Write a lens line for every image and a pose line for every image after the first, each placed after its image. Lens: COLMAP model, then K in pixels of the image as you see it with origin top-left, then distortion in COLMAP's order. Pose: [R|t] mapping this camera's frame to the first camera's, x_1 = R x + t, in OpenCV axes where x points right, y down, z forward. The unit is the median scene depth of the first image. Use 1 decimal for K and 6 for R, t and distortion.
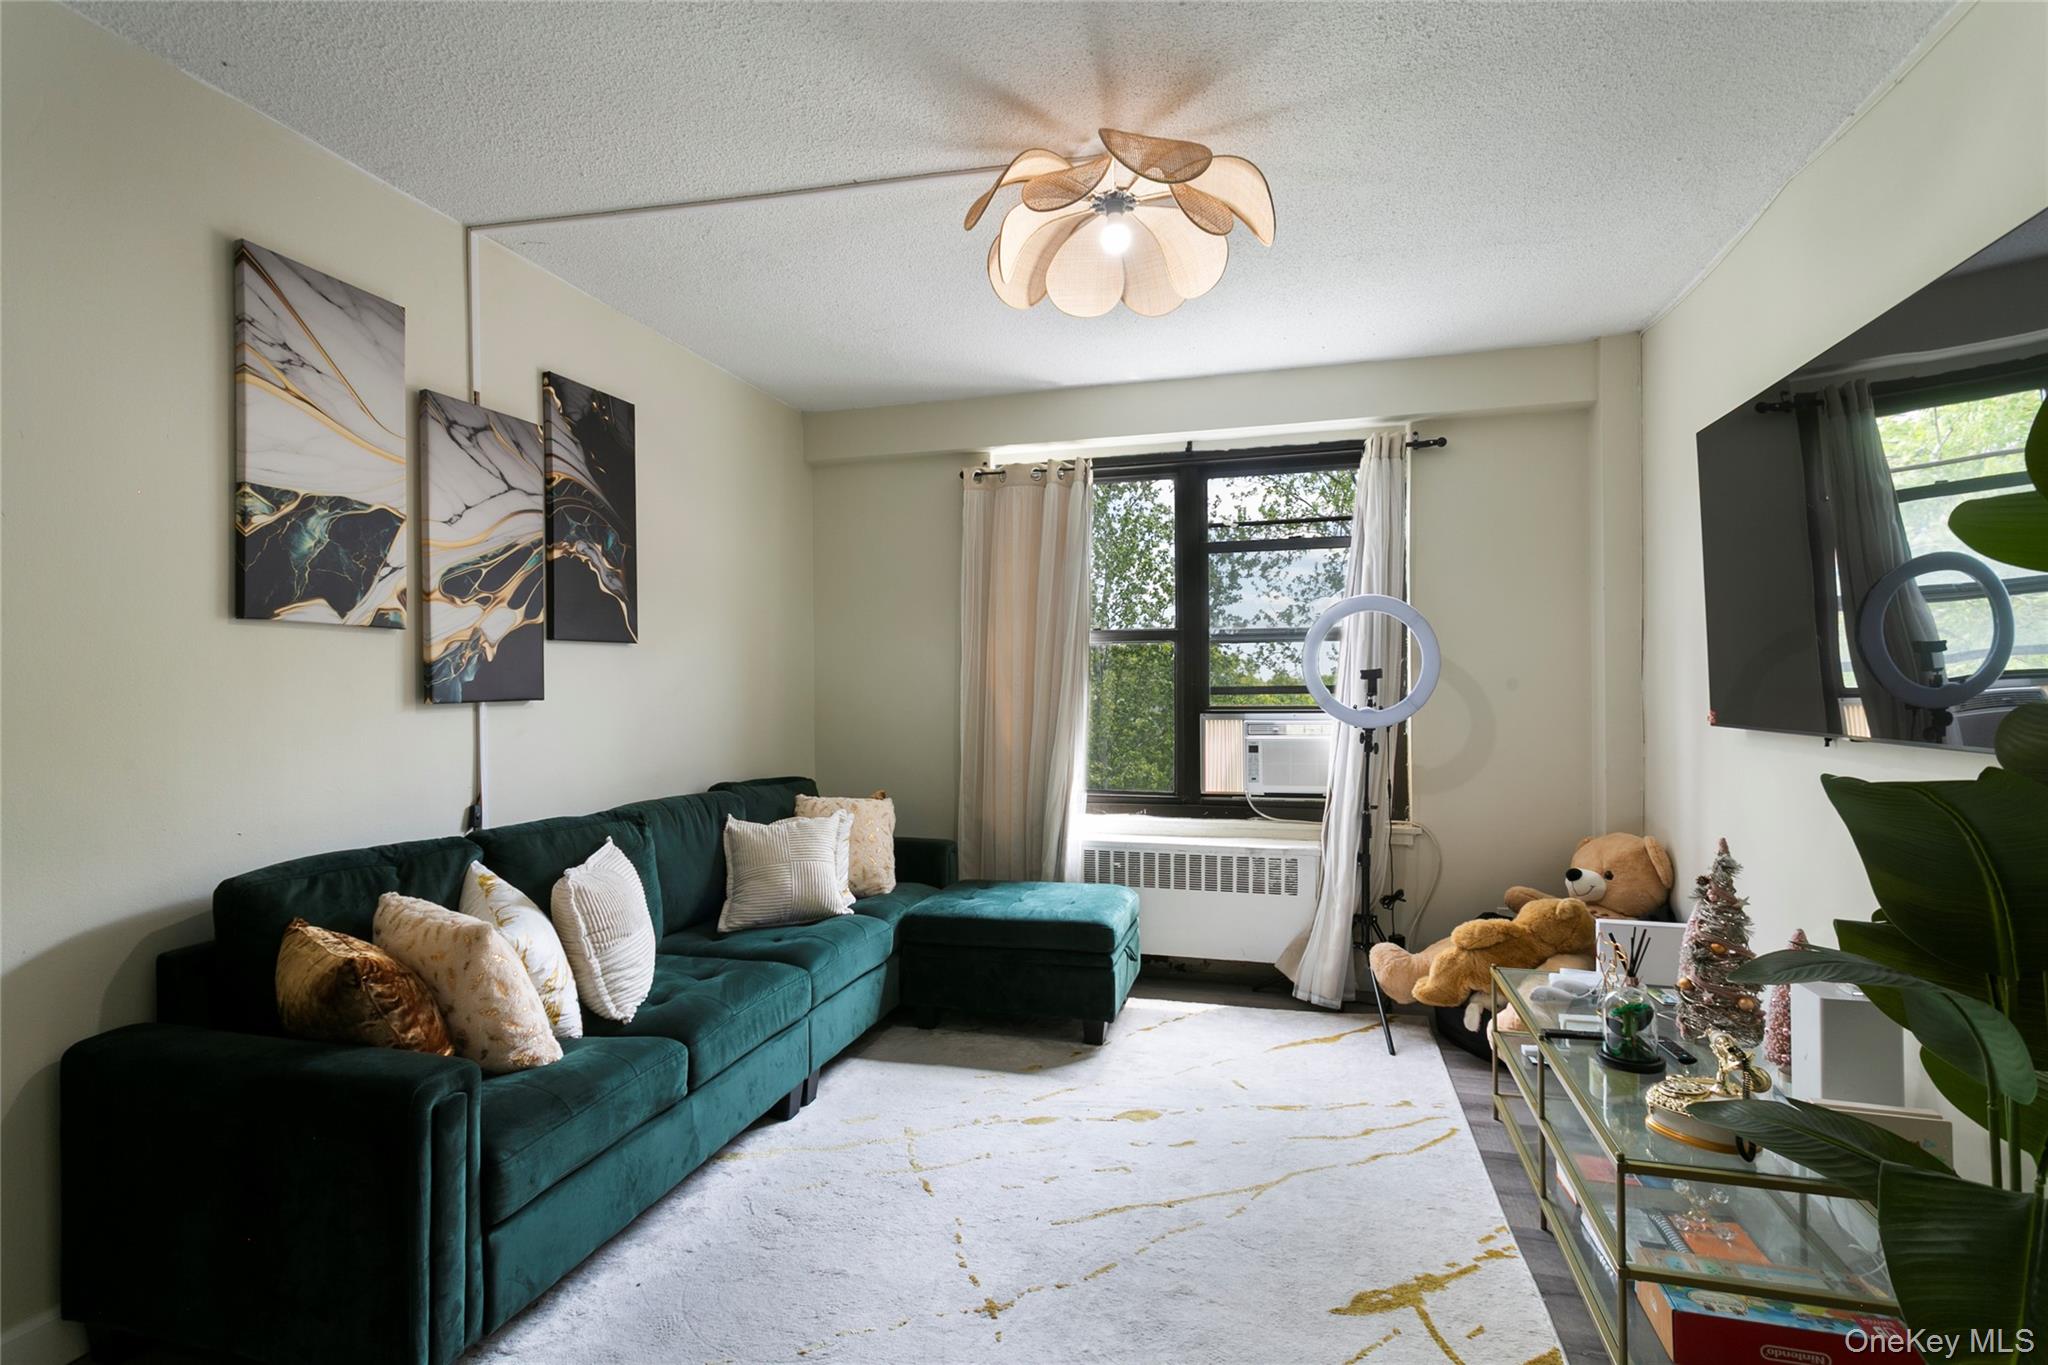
lens RADIAL K [[1000.2, 0, 1013.9], [0, 1000.2, 680.6], [0, 0, 1]] dist [-0.001292, 0.001925]
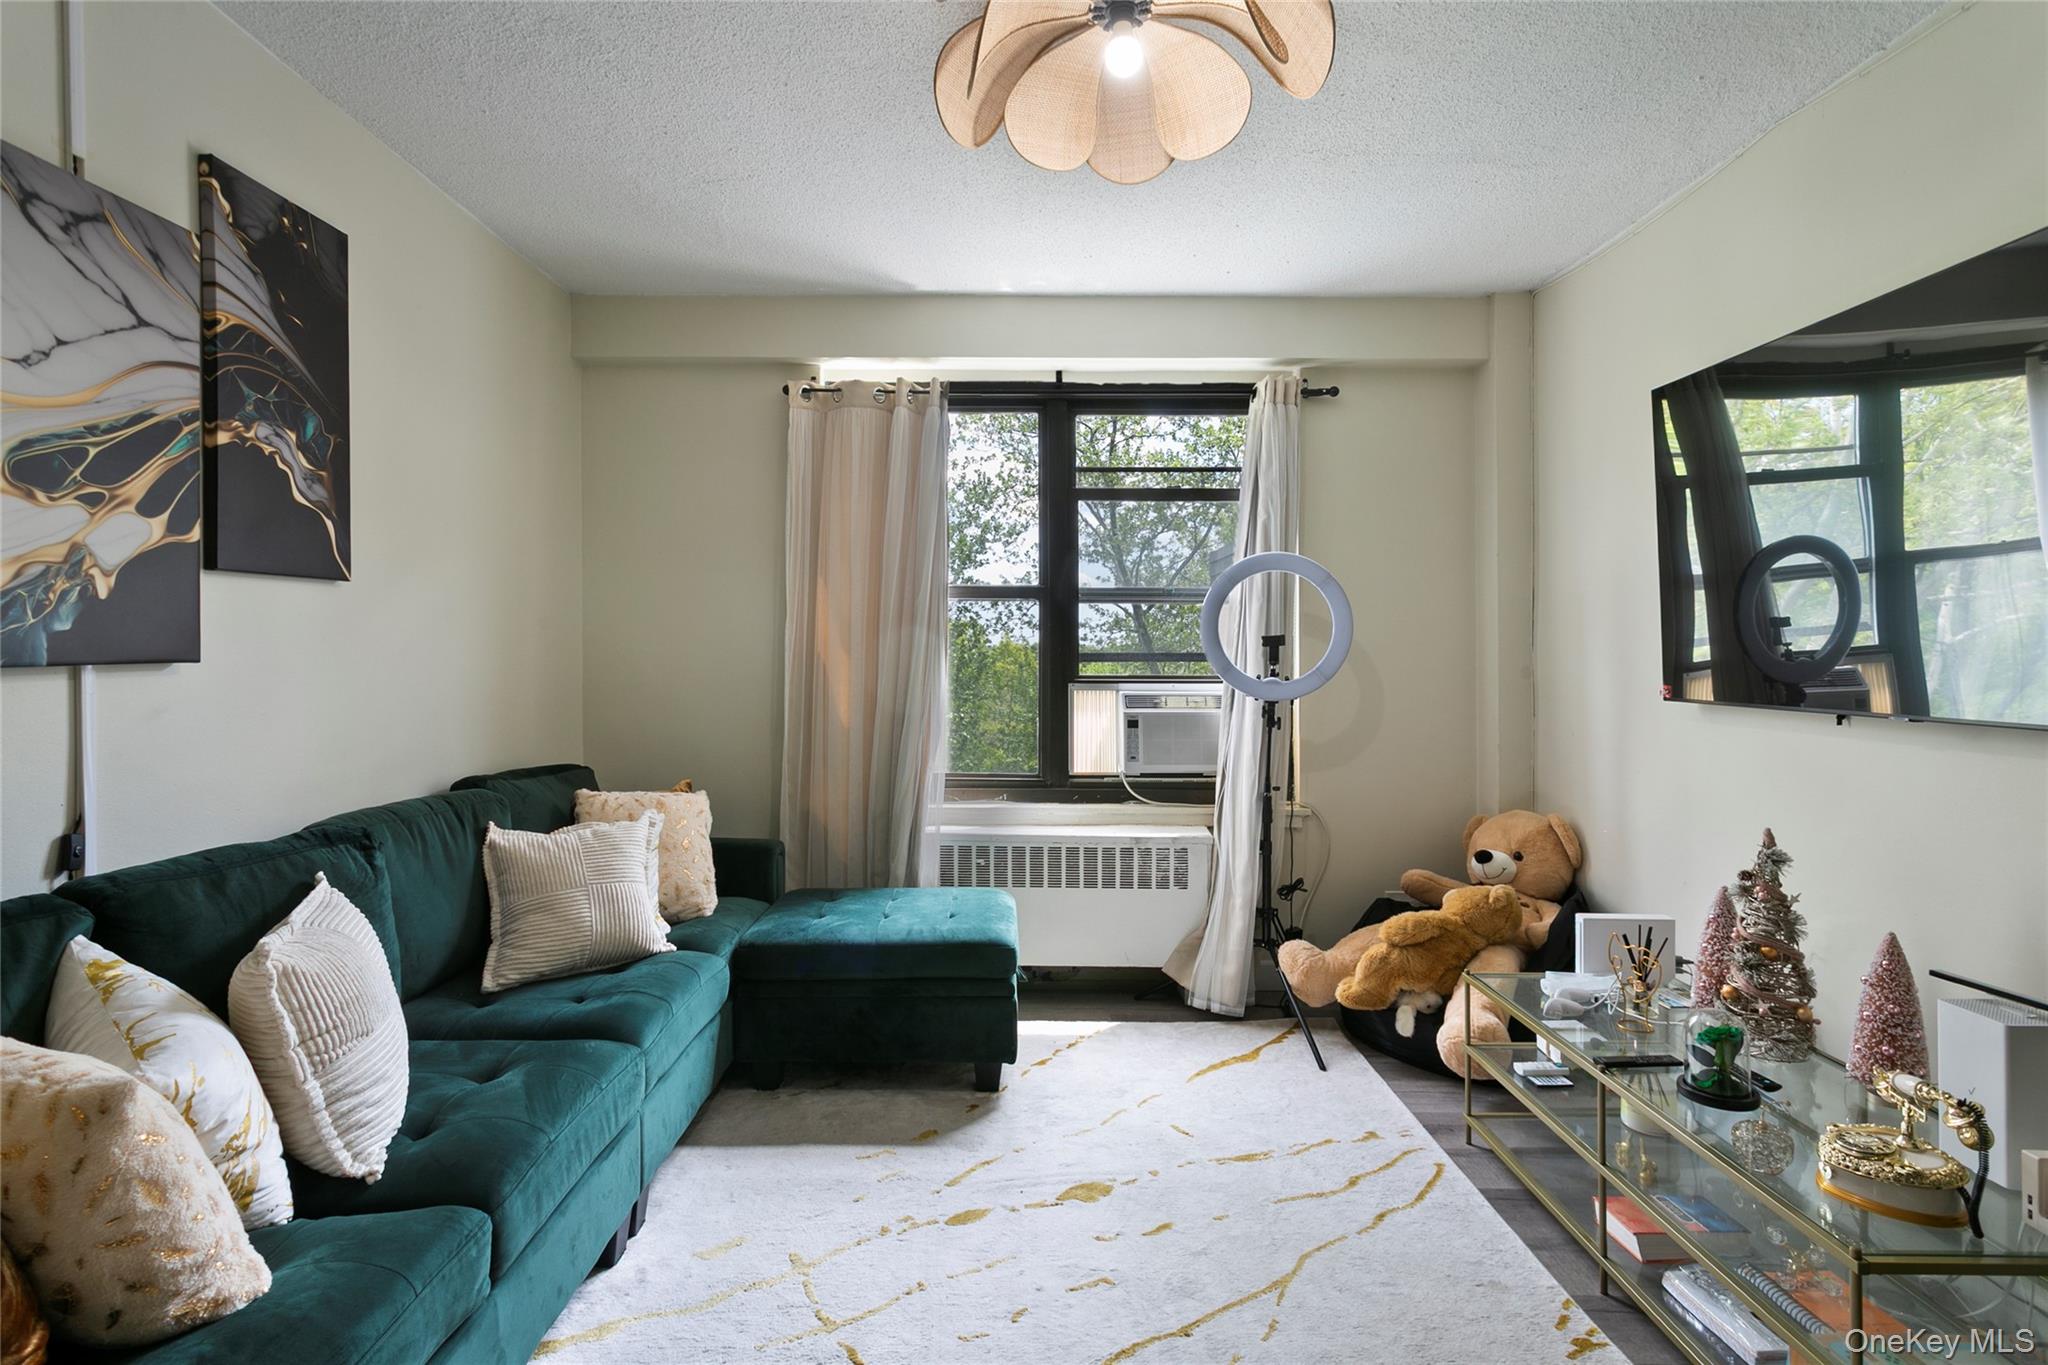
lens RADIAL K [[1018.3, 0, 1020.1], [0, 1018.3, 653.0], [0, 0, 1]] dist [0.002508, 0.001454]
pose [[0.961650, 0.011213, 0.274050, -0.131163], [-0.013301, 0.999895, 0.005762, 0.002432], [-0.273957, -0.009186, 0.961698, 0.206541]]
